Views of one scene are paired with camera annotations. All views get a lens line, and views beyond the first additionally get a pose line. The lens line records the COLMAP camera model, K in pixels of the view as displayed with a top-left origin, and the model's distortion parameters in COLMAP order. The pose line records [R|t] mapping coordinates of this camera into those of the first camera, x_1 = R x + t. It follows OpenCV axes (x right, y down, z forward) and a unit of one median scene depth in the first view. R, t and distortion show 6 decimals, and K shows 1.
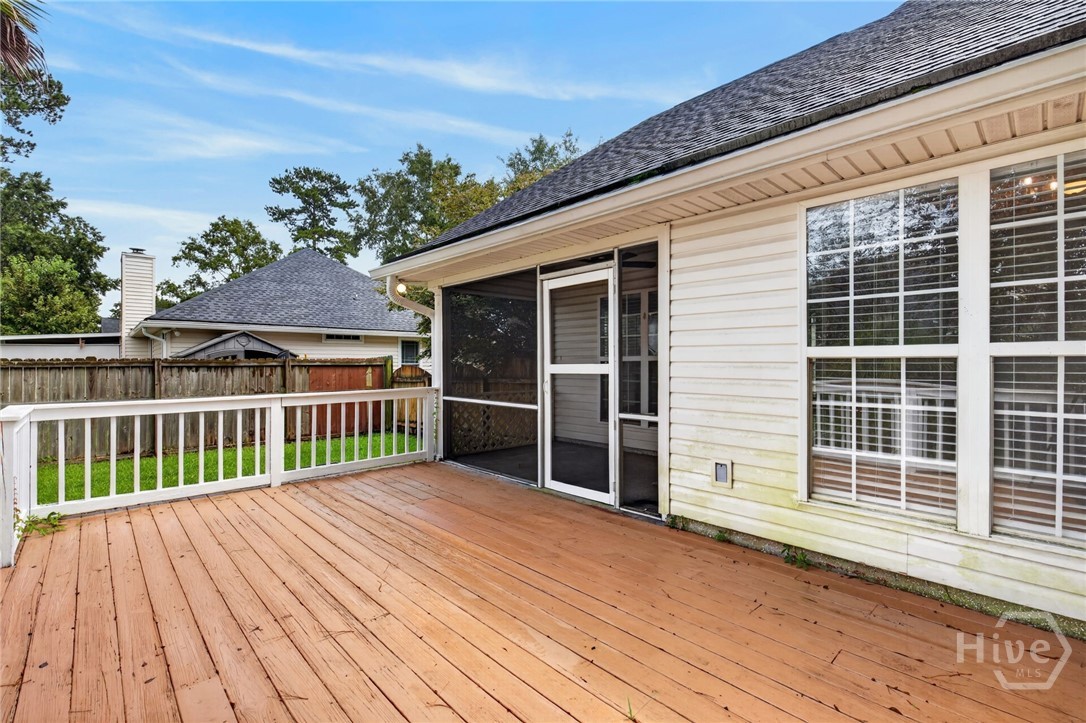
lens RADIAL K [[489.1, 0, 544.2], [0, 489.1, 359.5], [0, 0, 1]] dist [0.000942, -0.000246]
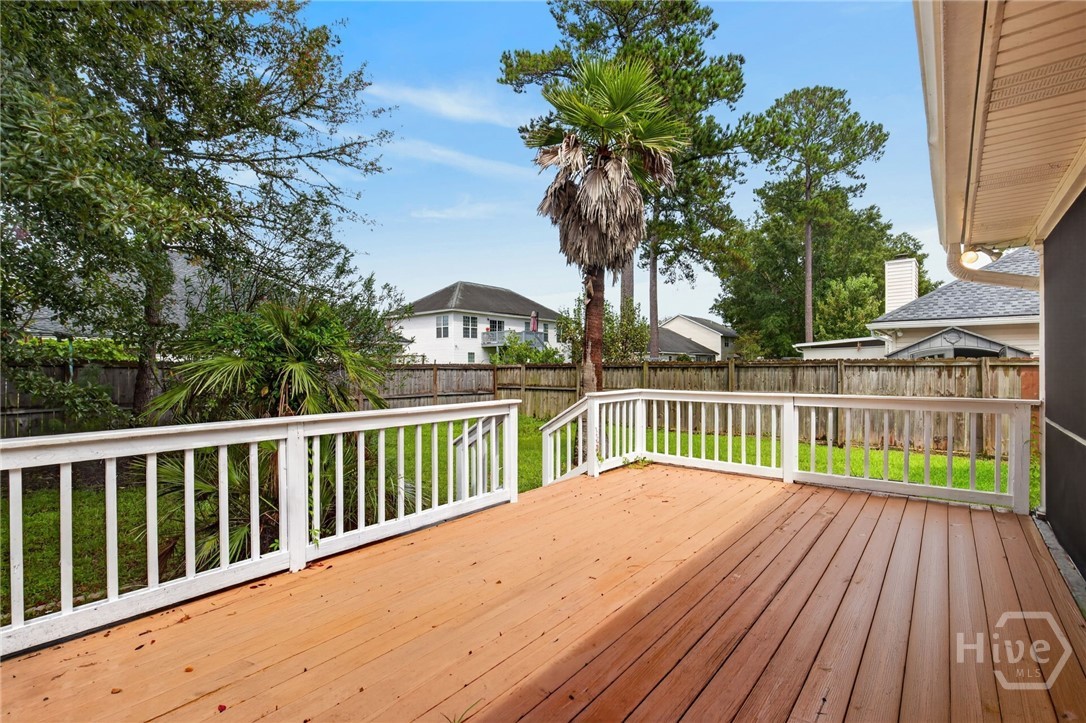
lens RADIAL K [[489.1, 0, 556.9], [0, 489.1, 363.5], [0, 0, 1]] dist [0.000942, -0.000246]
pose [[0.137879, 0.000241, -0.990449, 0.409641], [0.008861, 0.999960, 0.001477, 0.002703], [0.990409, -0.008980, 0.137871, 0.378722]]
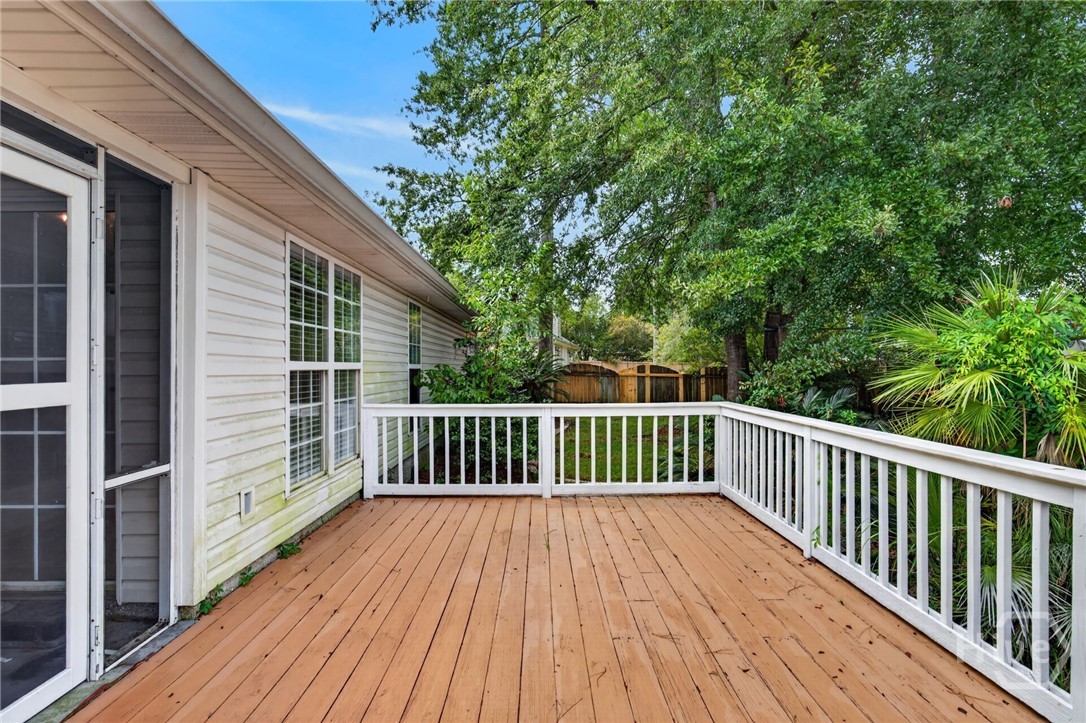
lens RADIAL K [[552.1, 0, 549.4], [0, 552.1, 368.1], [0, 0, 1]] dist [-0.018560, 0.006607]
pose [[-0.742276, 0.003025, 0.670088, -0.471674], [0.001207, 0.999994, -0.003177, -0.002694], [-0.670093, -0.001549, -0.742275, 0.938991]]
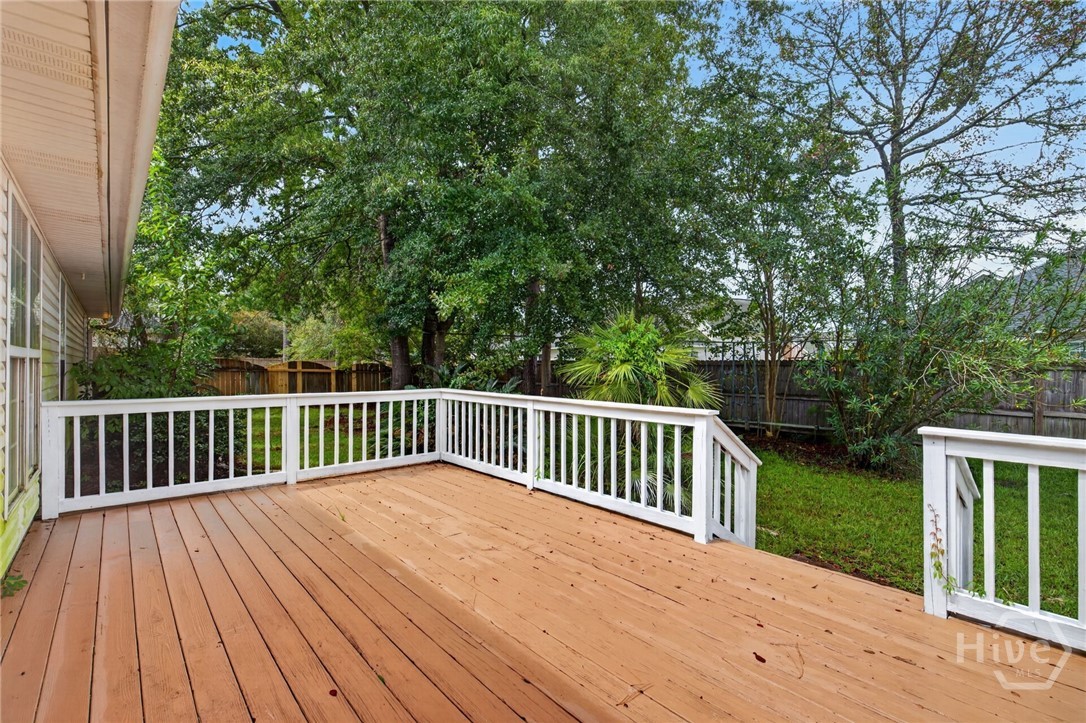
lens RADIAL K [[489.1, 0, 544.0], [0, 489.1, 369.6], [0, 0, 1]] dist [0.000942, -0.000246]
pose [[-0.999555, -0.003647, 0.029593, -0.286814], [-0.003535, 0.999986, 0.003844, 0.007693], [-0.029607, 0.003738, -0.999555, 1.136660]]
